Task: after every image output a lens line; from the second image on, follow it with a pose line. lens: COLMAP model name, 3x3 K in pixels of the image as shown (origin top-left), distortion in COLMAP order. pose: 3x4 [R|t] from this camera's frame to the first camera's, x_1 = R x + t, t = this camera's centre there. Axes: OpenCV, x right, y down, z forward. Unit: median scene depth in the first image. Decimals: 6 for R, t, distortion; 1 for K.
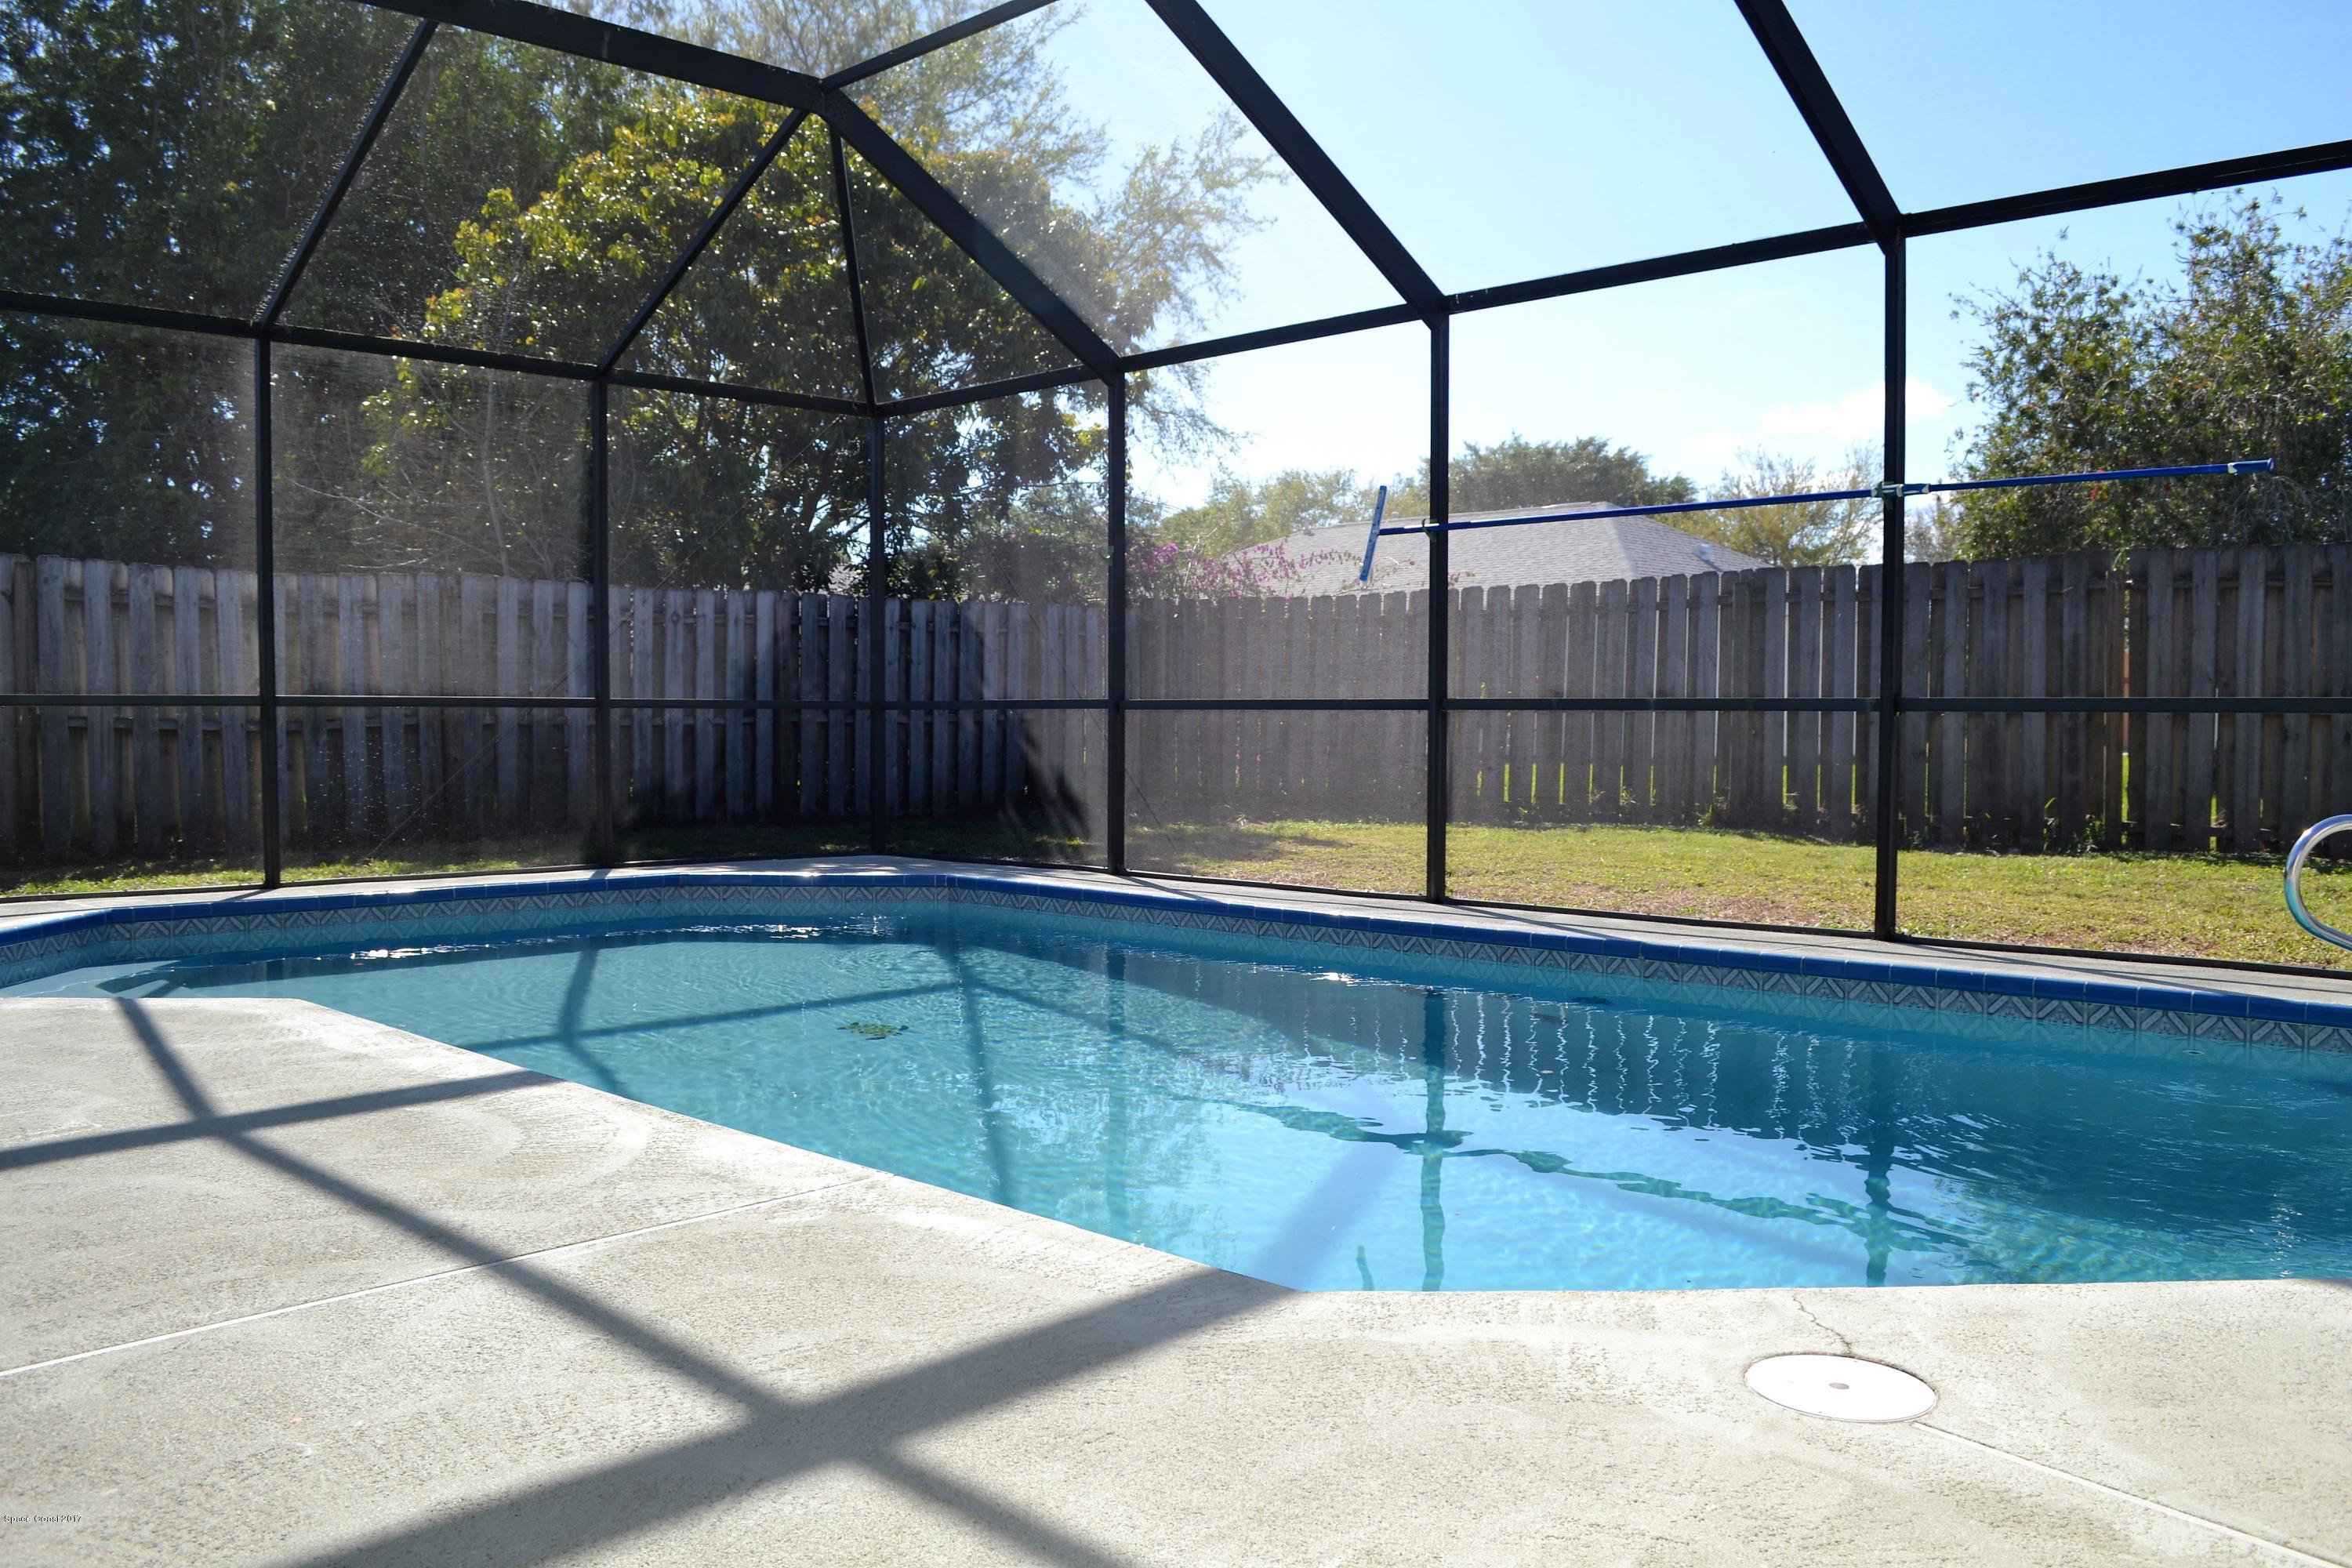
lens RADIAL K [[1902.9, 0, 1178.6], [0, 1902.9, 782.1], [0, 0, 1]] dist [-0.070051, -0.000775]
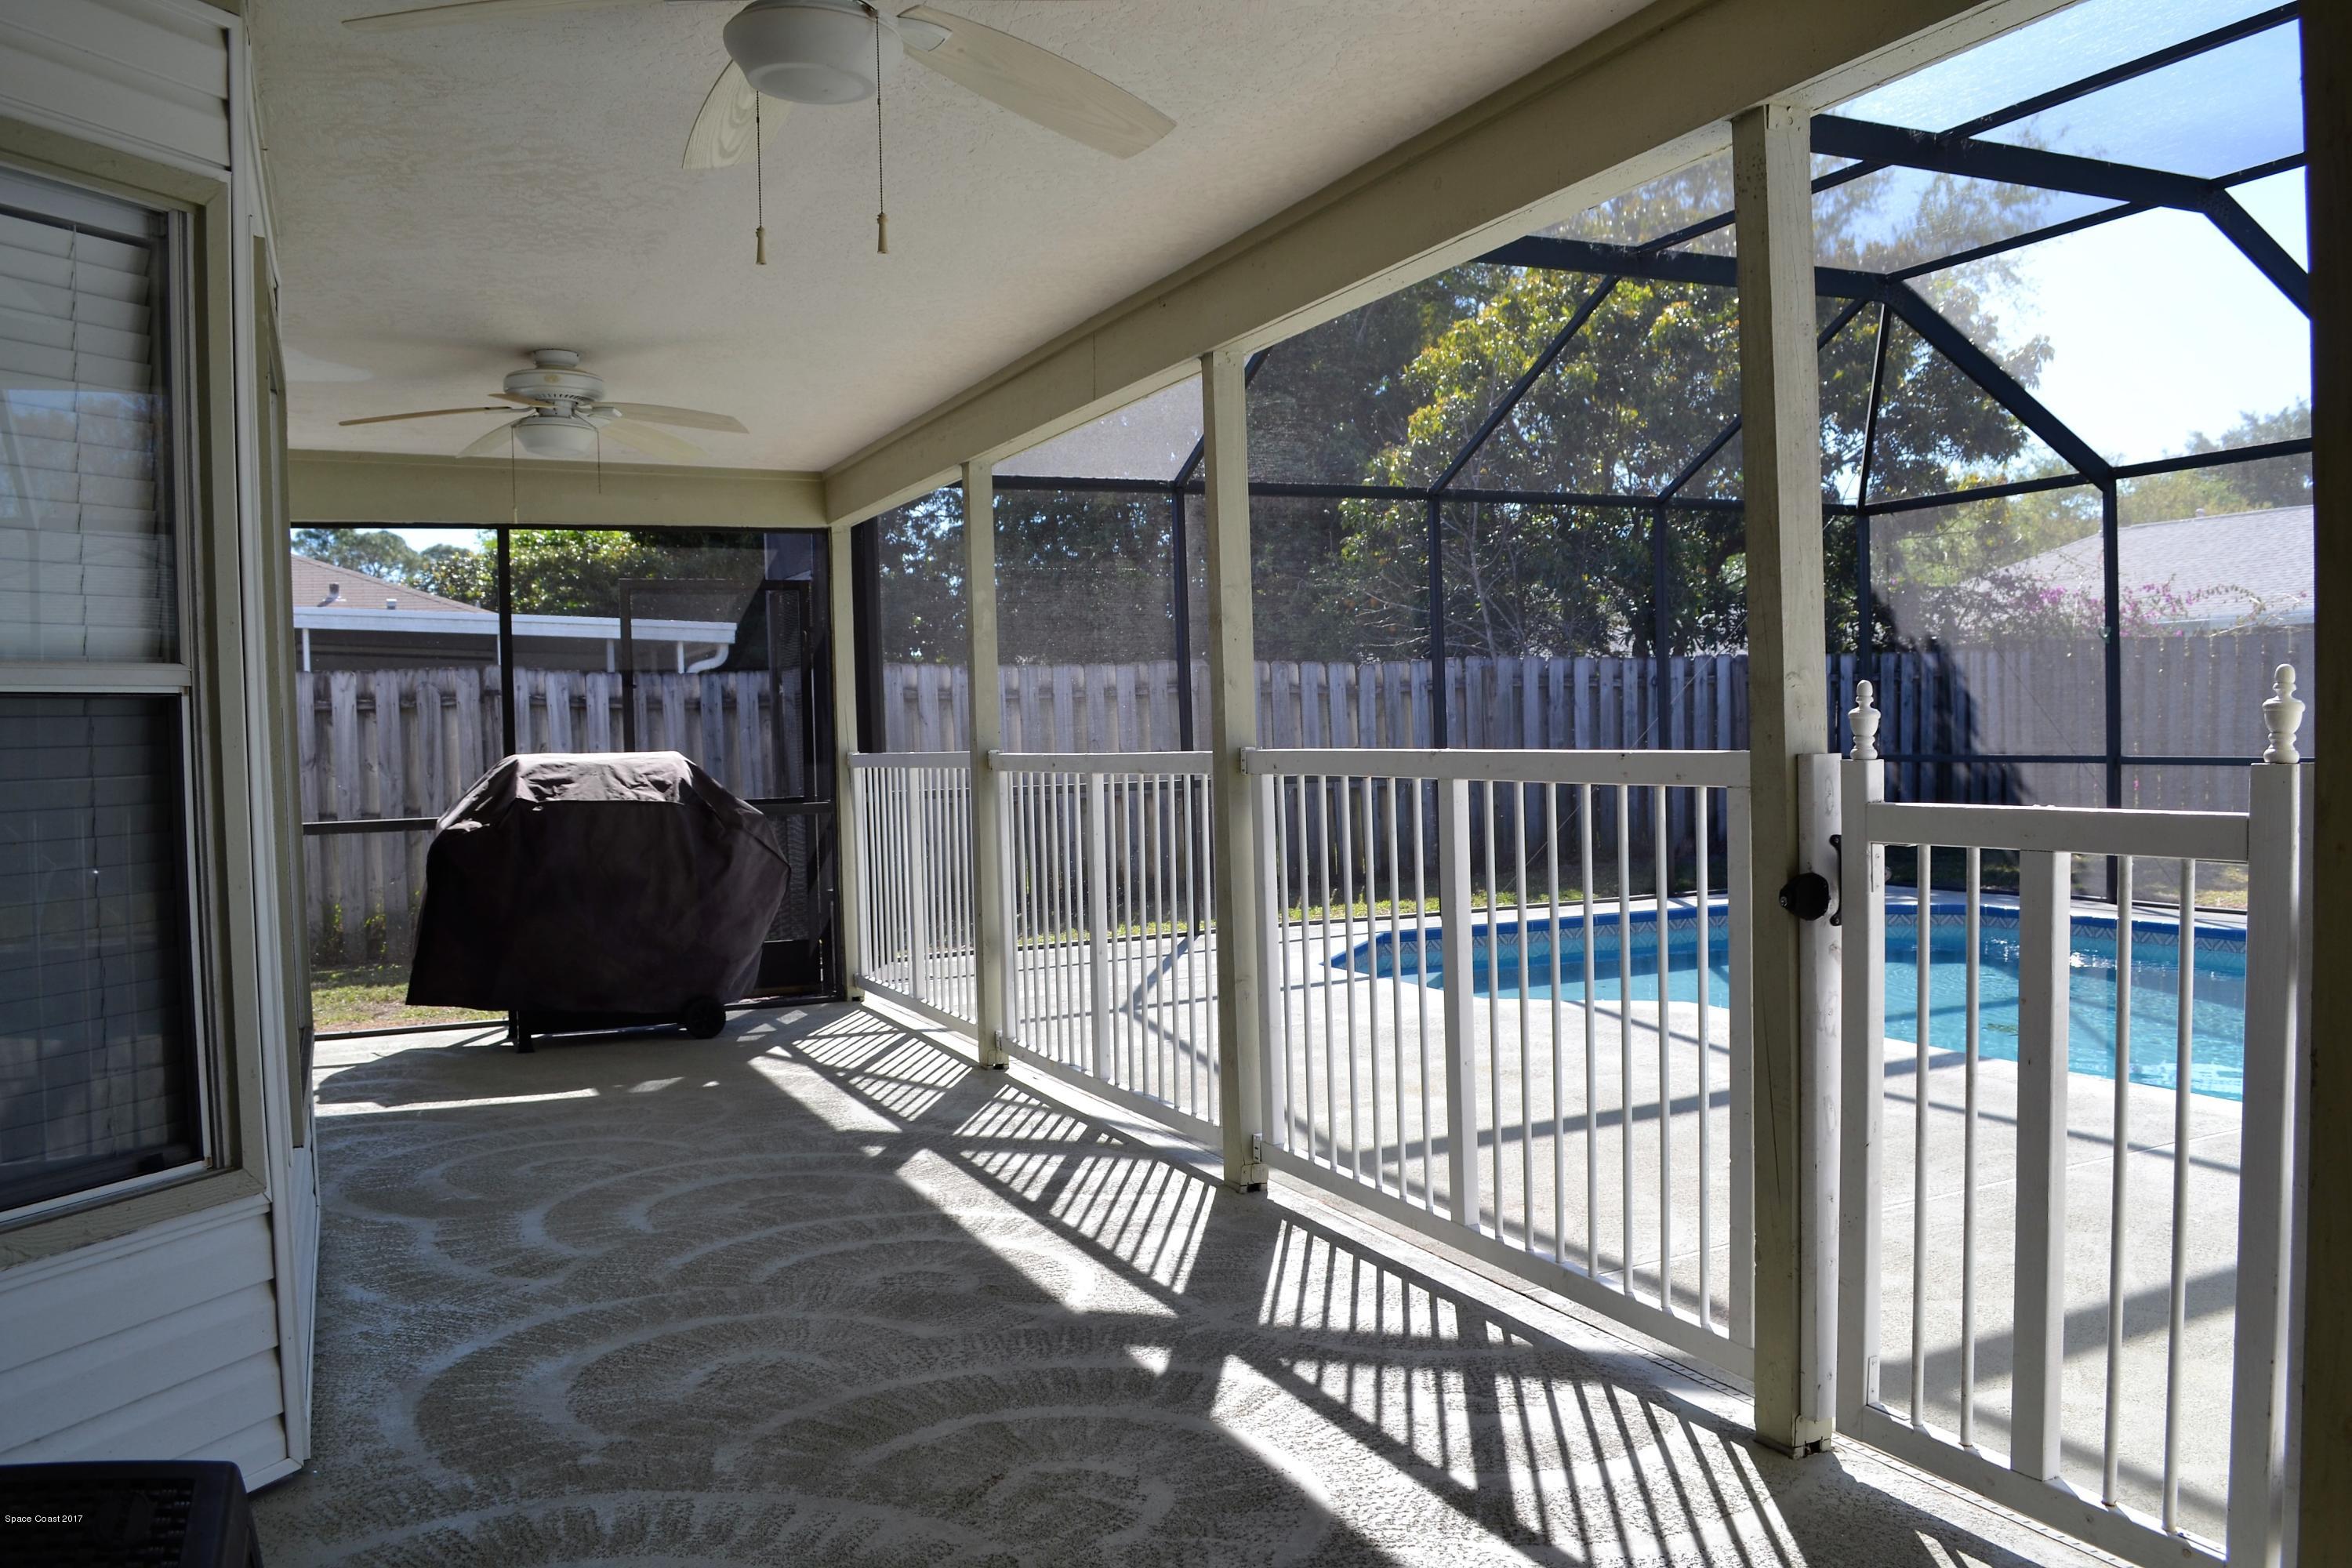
lens RADIAL K [[1902.9, 0, 1181.1], [0, 1902.9, 787.0], [0, 0, 1]] dist [-0.070051, -0.000775]
pose [[0.932581, -0.016603, -0.360578, -0.113395], [0.014828, 0.999861, -0.007688, -0.016187], [0.360655, 0.001823, 0.932697, -0.210764]]
